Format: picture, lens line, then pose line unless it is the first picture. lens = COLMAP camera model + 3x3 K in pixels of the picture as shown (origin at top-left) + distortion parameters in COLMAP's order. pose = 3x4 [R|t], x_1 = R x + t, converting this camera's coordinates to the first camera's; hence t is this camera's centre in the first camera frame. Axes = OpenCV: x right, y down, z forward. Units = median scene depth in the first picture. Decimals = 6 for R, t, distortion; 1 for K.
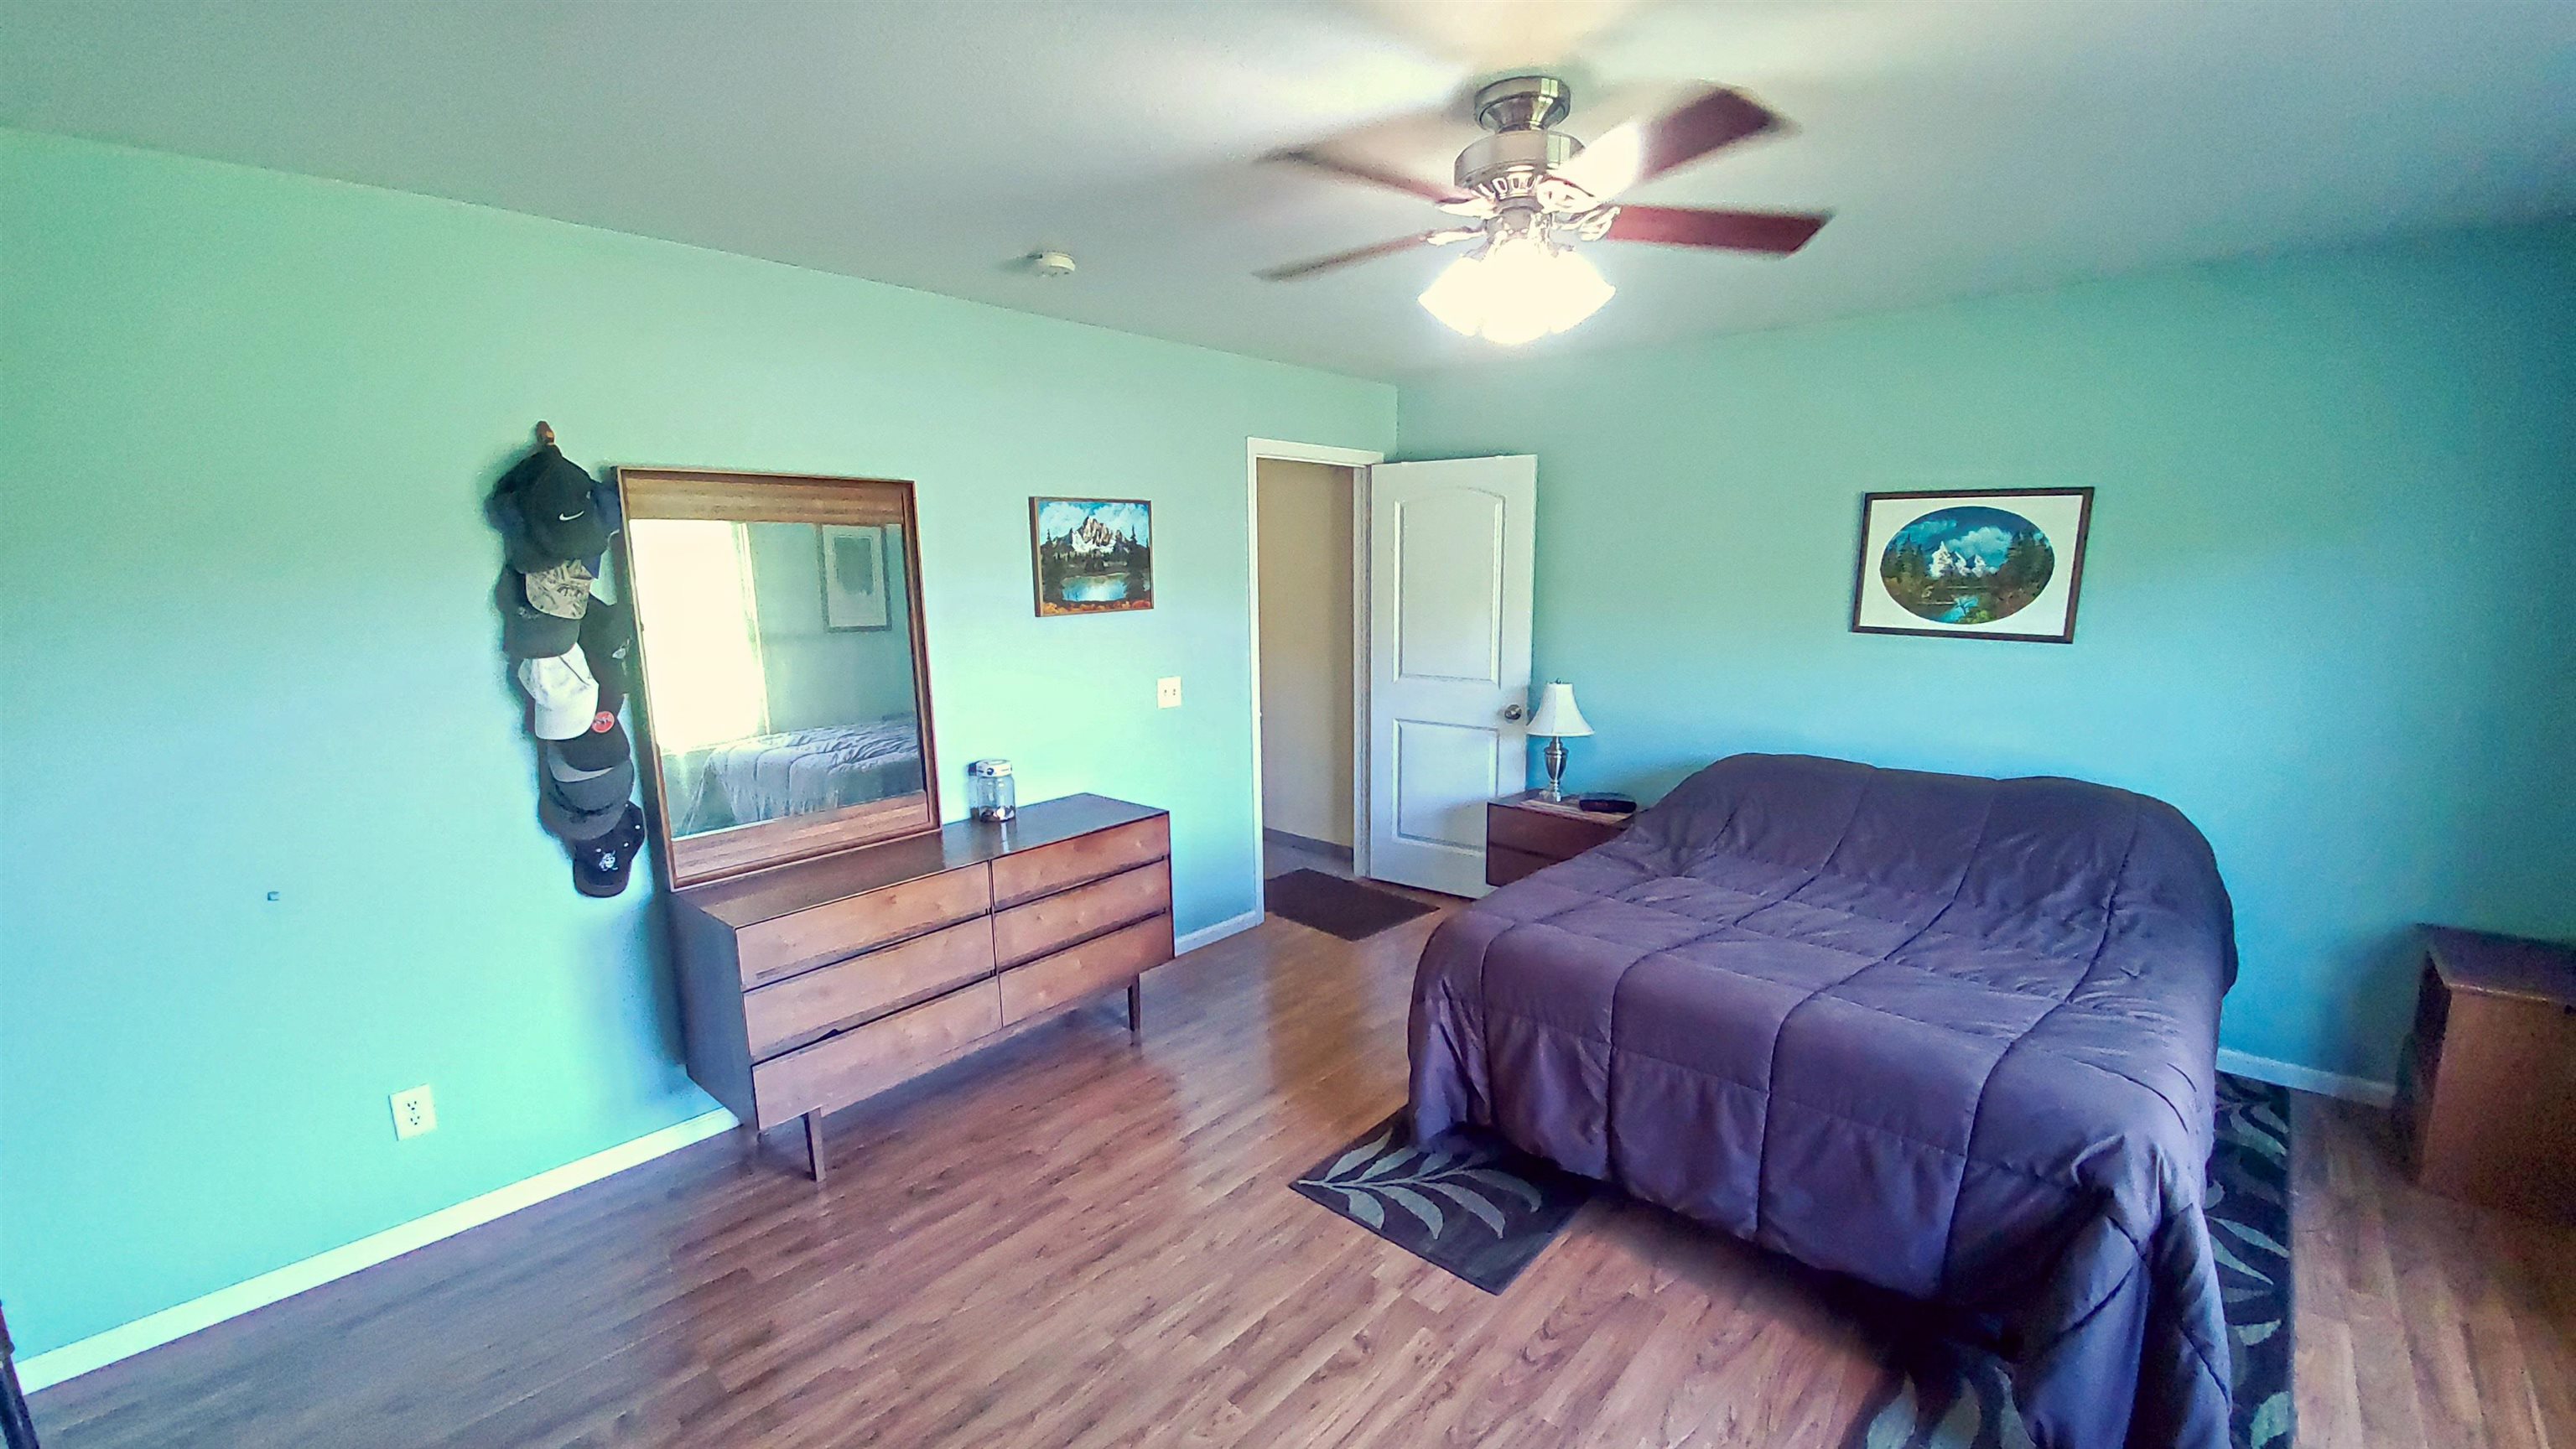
lens RADIAL K [[1012.9, 0, 1301.2], [0, 1012.9, 733.5], [0, 0, 1]] dist [-0.008385, -0.003427]
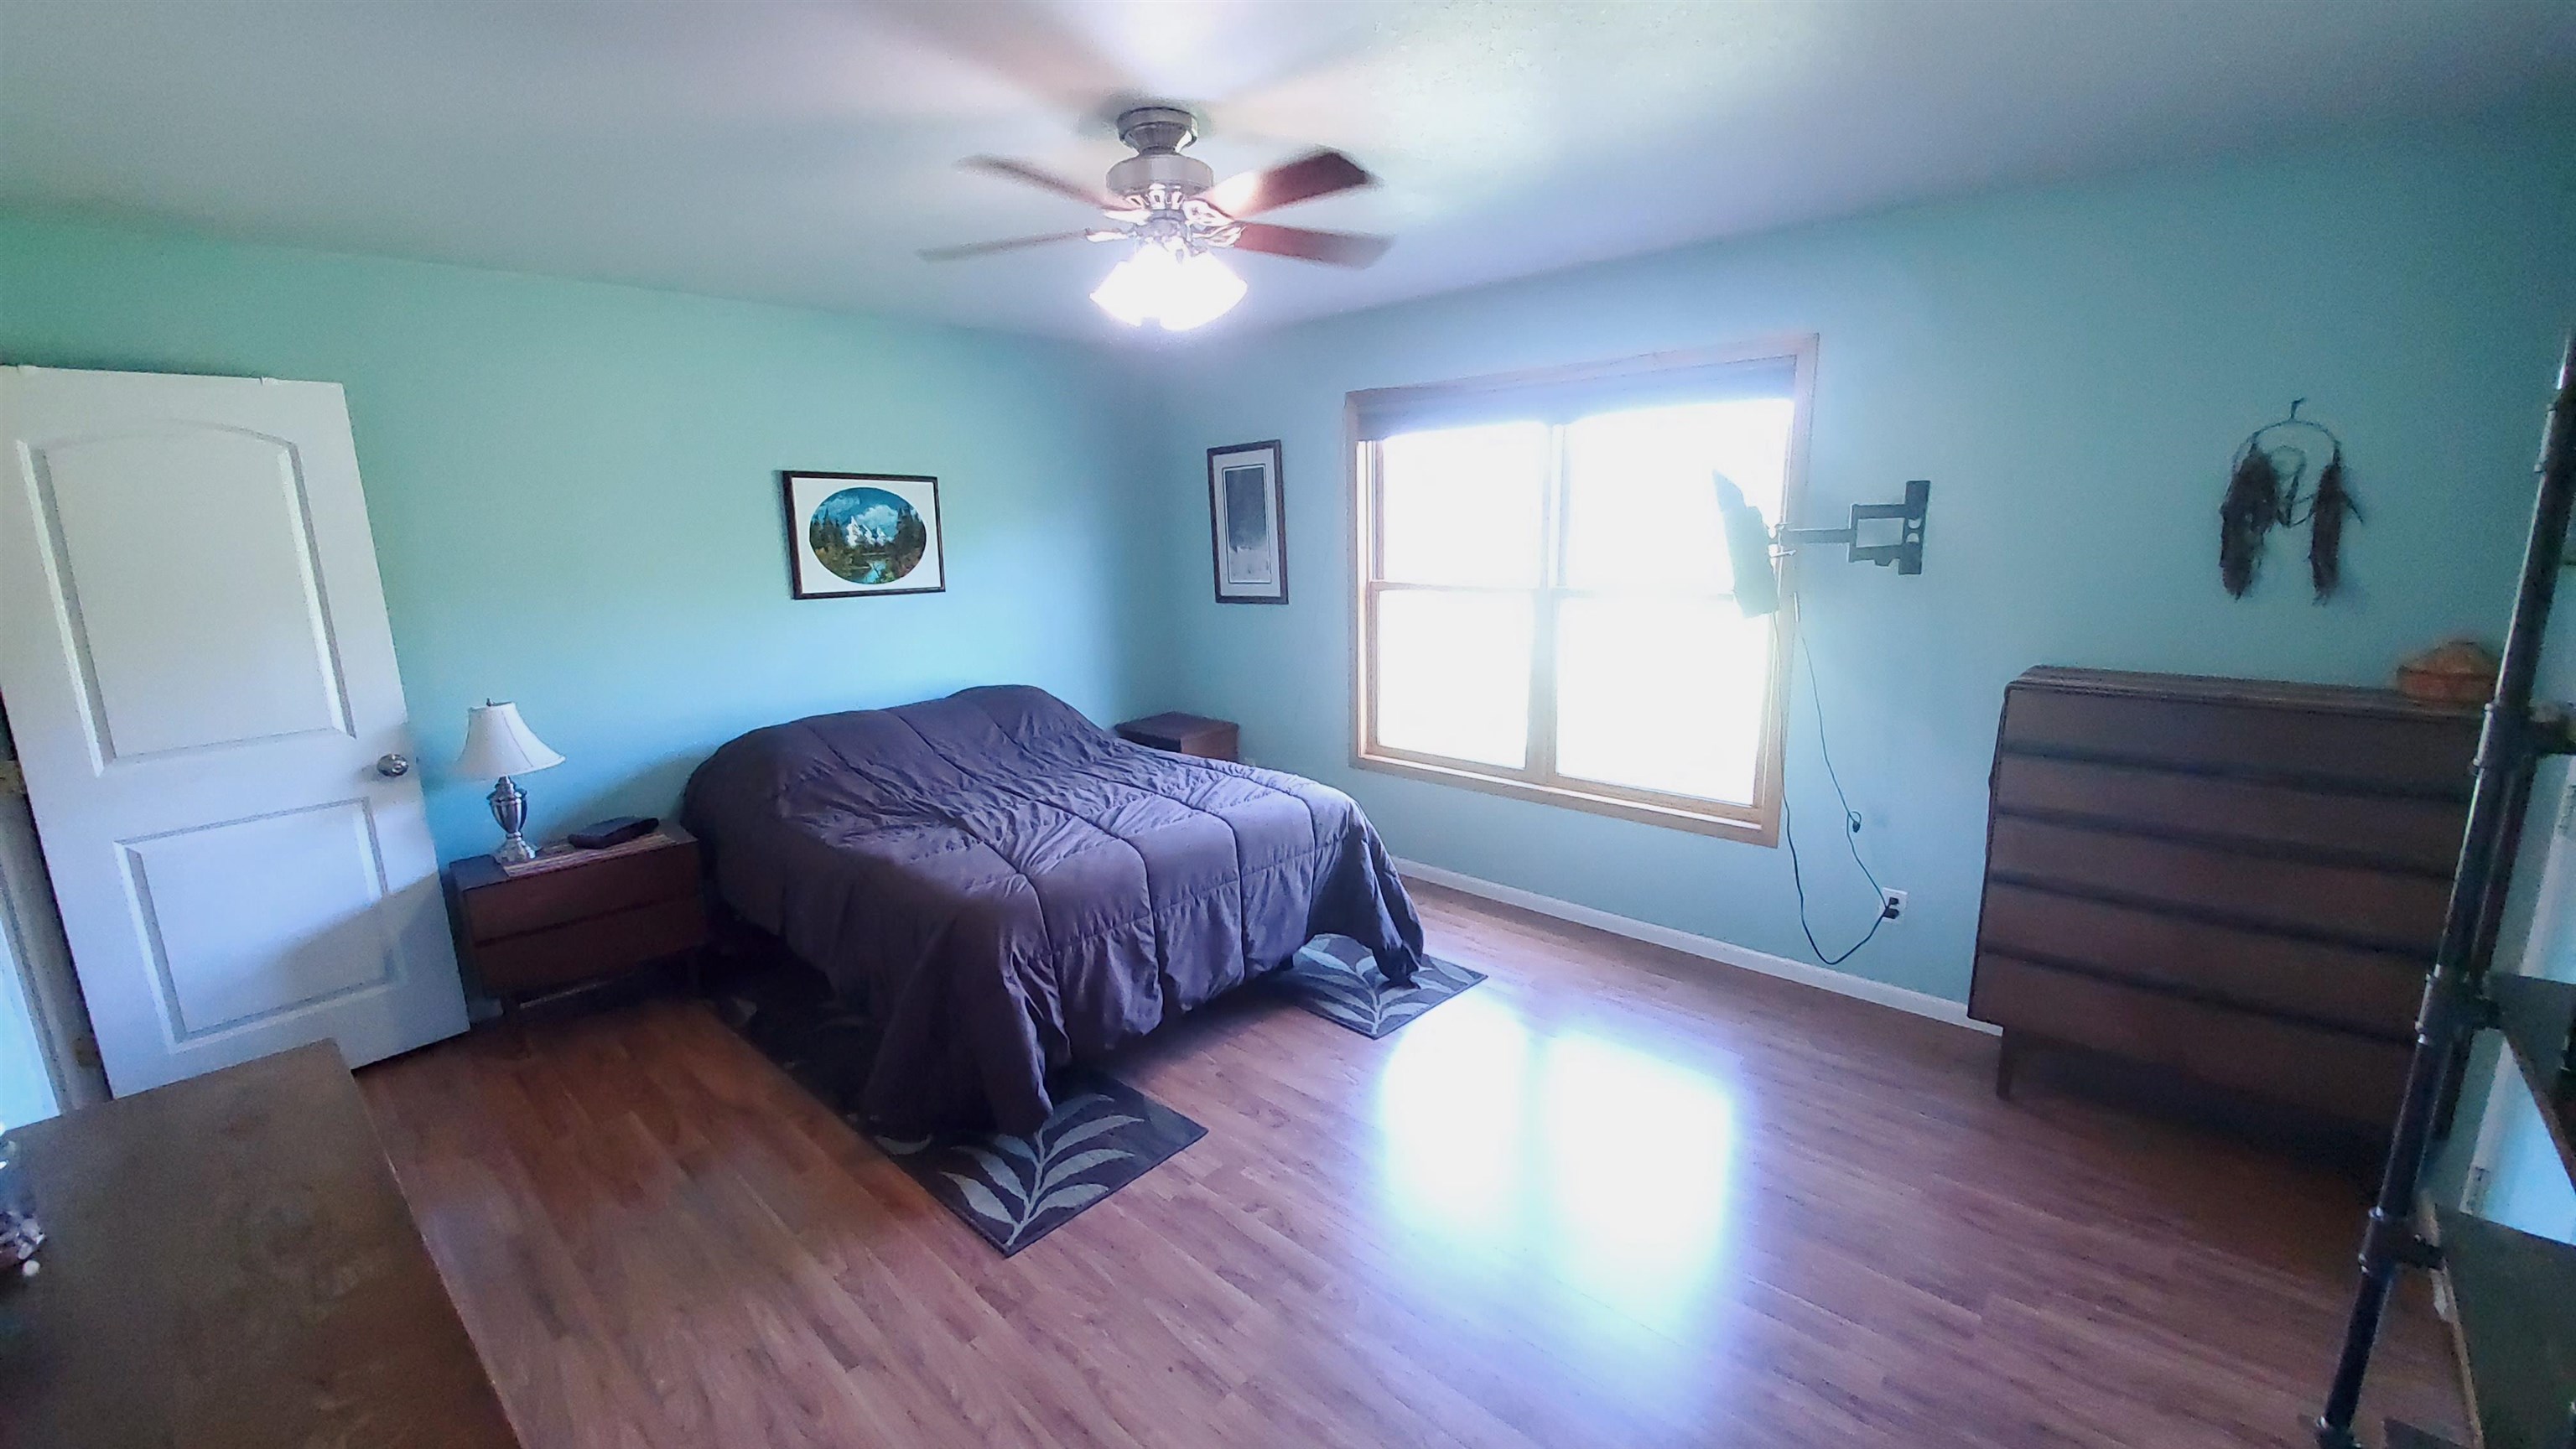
lens RADIAL K [[1012.9, 0, 1292.6], [0, 1012.9, 708.4], [0, 0, 1]] dist [-0.008385, -0.003427]
pose [[0.016106, -0.174092, 0.984598, -0.589624], [0.189398, 0.967429, 0.167958, -0.075633], [-0.981768, 0.183776, 0.048554, 0.489320]]
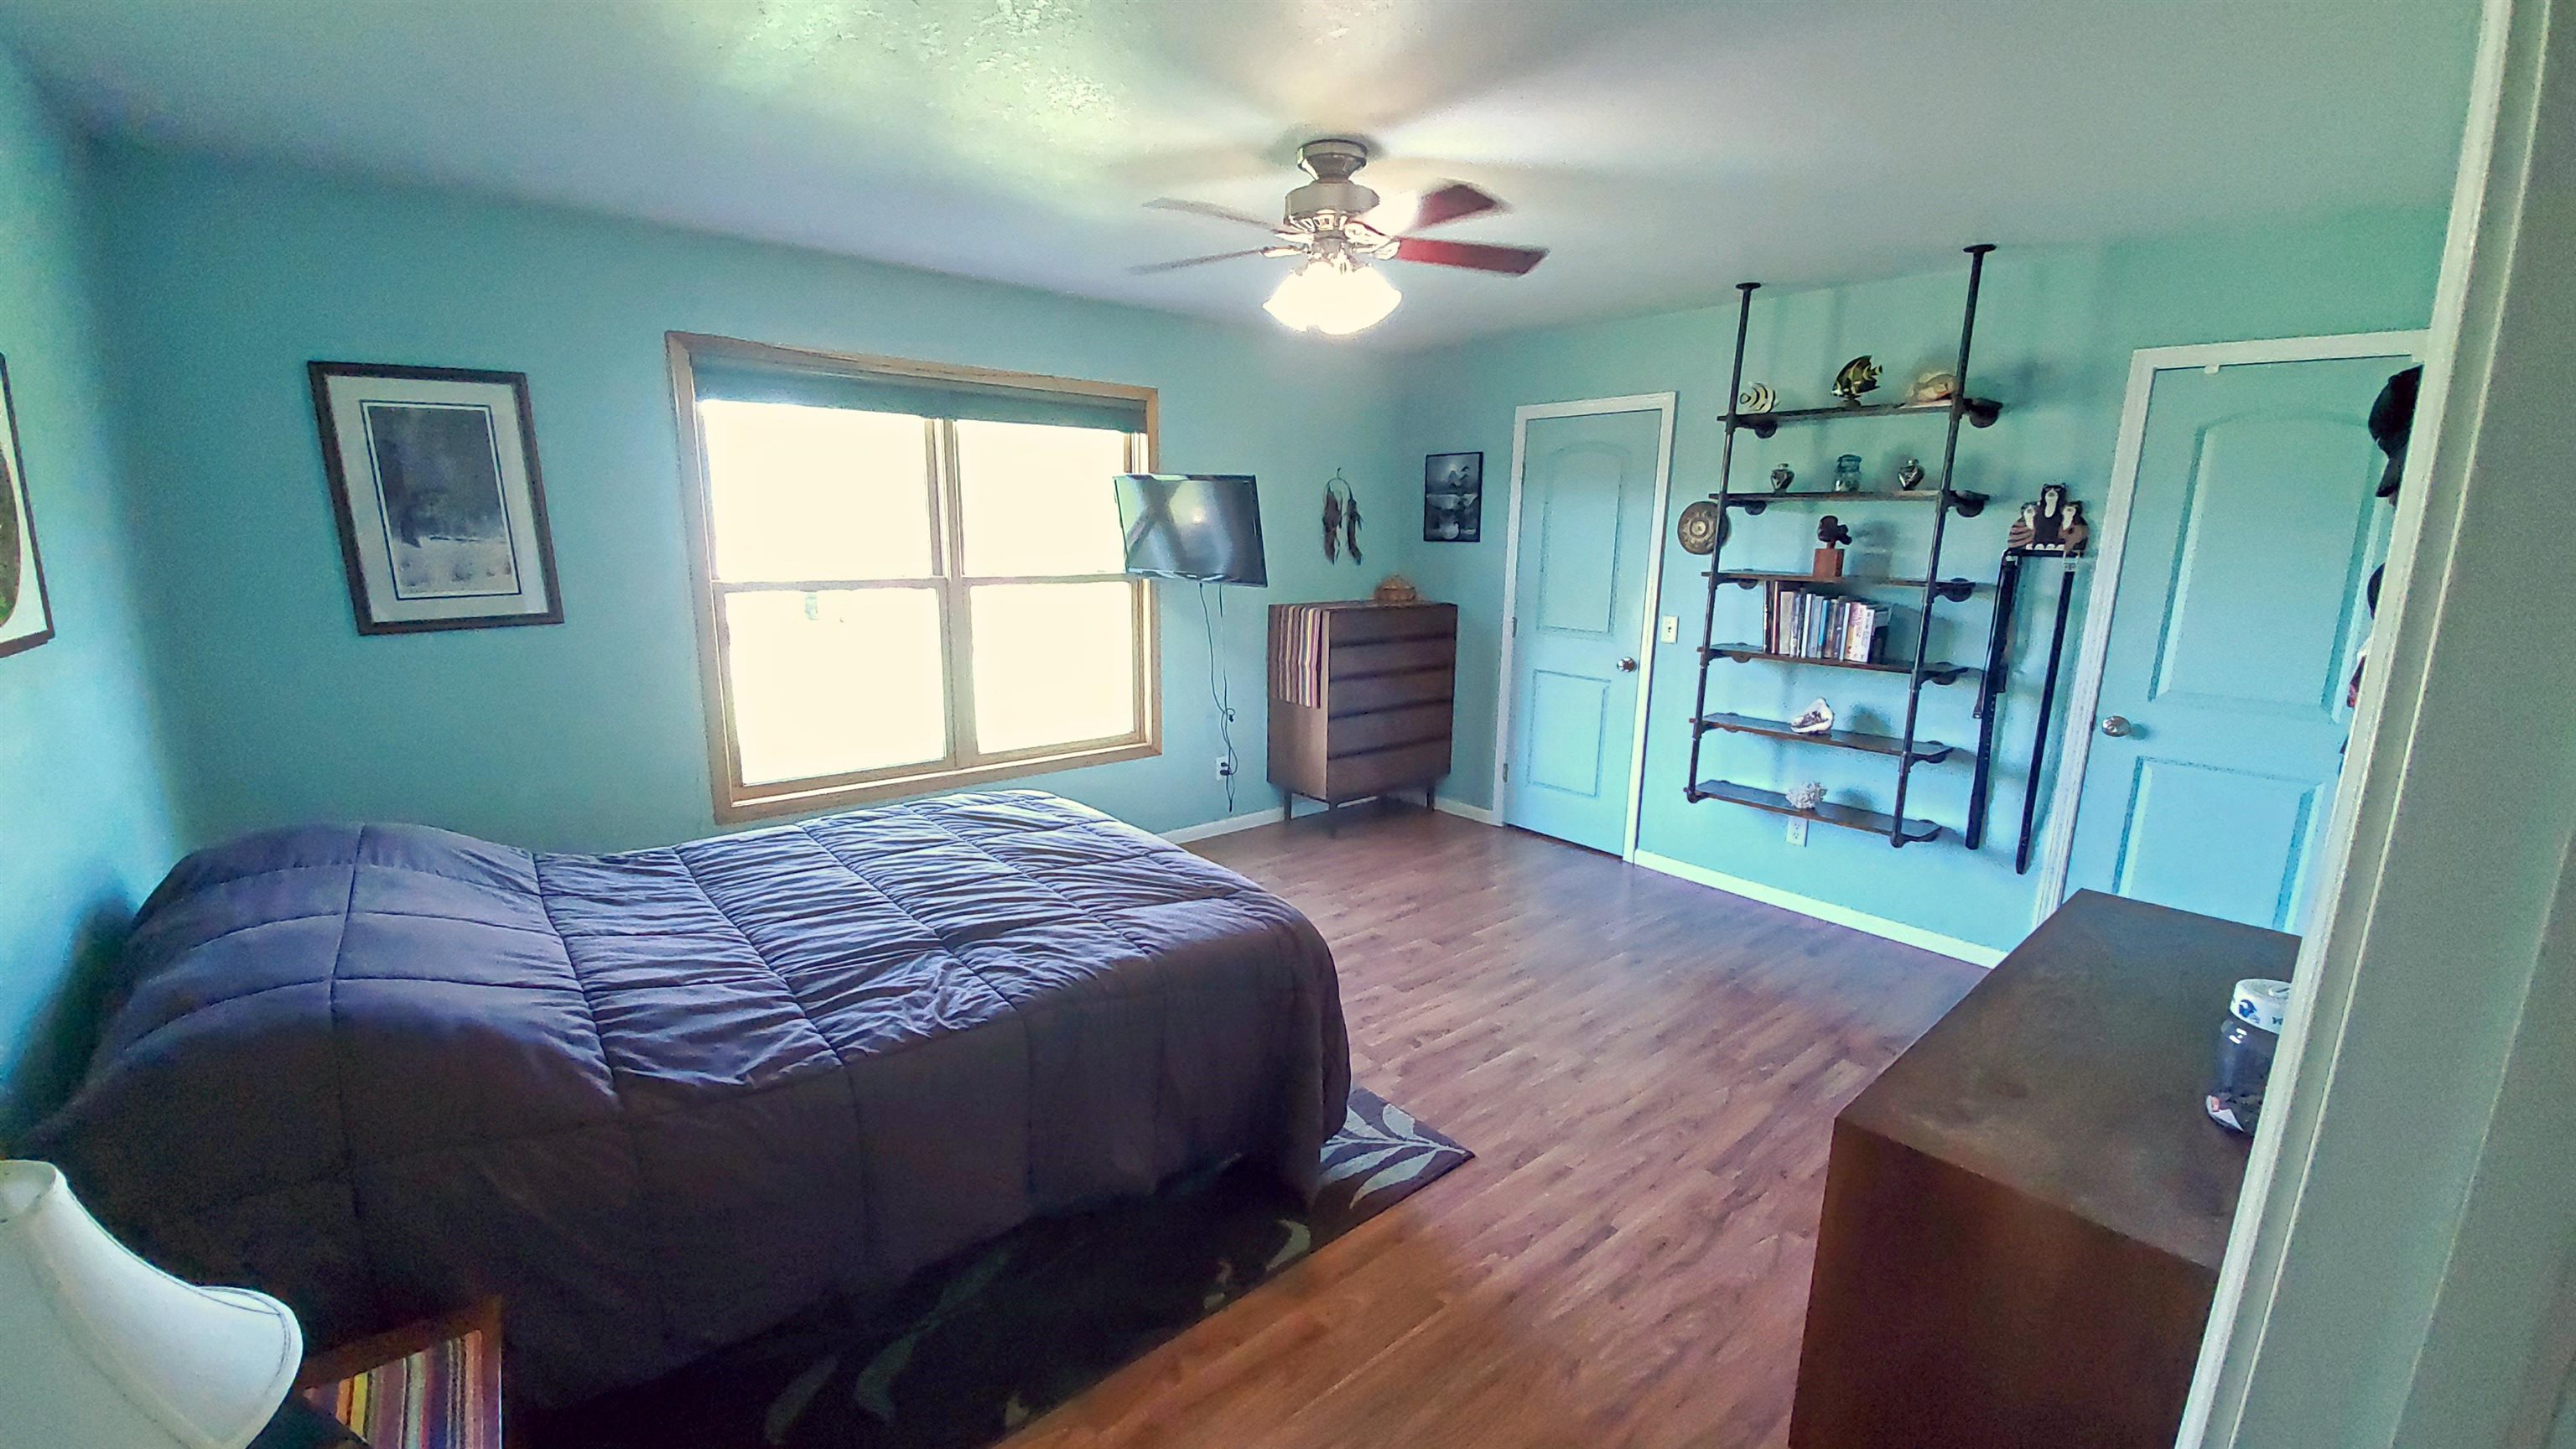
lens RADIAL K [[1012.9, 0, 1273.7], [0, 1012.9, 722.2], [0, 0, 1]] dist [-0.008385, -0.003427]
pose [[-0.987367, -0.034629, 0.154622, 0.032535], [0.022003, 0.936408, 0.350223, -0.213410], [-0.156917, 0.349201, -0.923816, 1.362477]]
